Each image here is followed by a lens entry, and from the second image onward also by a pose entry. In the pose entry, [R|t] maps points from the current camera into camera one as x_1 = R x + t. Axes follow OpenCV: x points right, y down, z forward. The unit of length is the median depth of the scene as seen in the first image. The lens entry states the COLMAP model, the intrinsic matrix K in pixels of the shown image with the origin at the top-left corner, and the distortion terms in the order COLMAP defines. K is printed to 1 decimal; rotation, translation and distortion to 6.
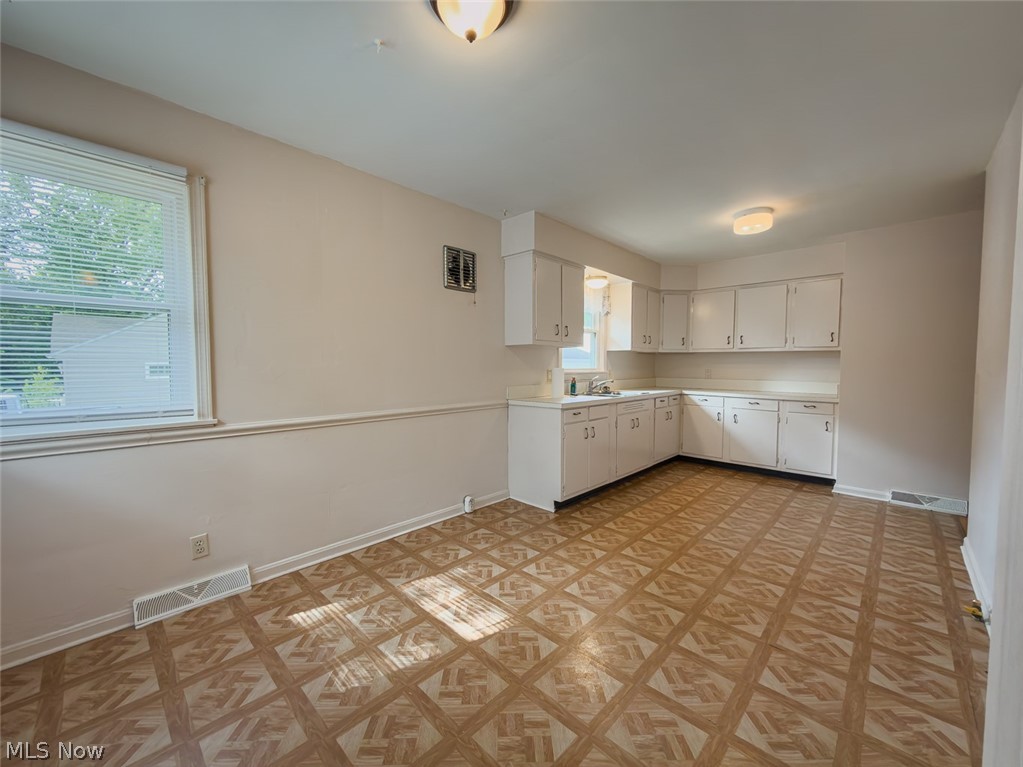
lens RADIAL K [[408.5, 0, 511.5], [0, 408.5, 383.5], [0, 0, 1]] dist [-0.002765, -0.000427]
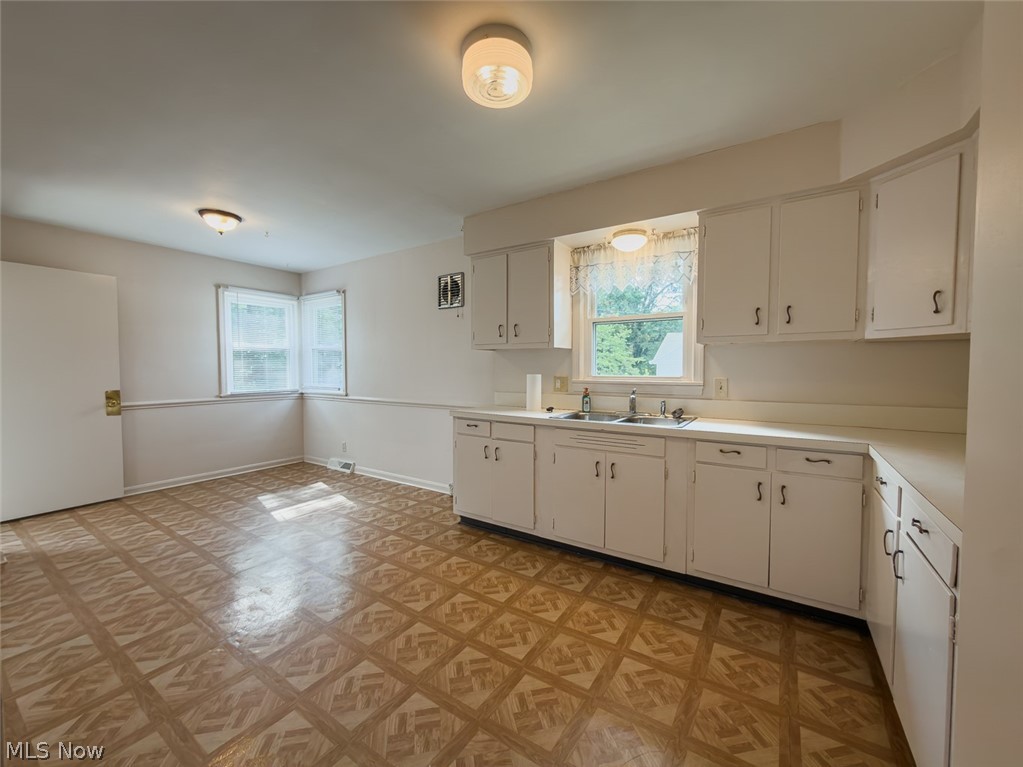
lens RADIAL K [[408.5, 0, 511.5], [0, 408.5, 383.5], [0, 0, 1]] dist [-0.002765, -0.000427]
pose [[0.180124, 0.037387, -0.982933, 1.308652], [-0.047576, 0.998439, 0.029258, -0.060068], [0.982493, 0.041494, 0.181622, 1.150069]]
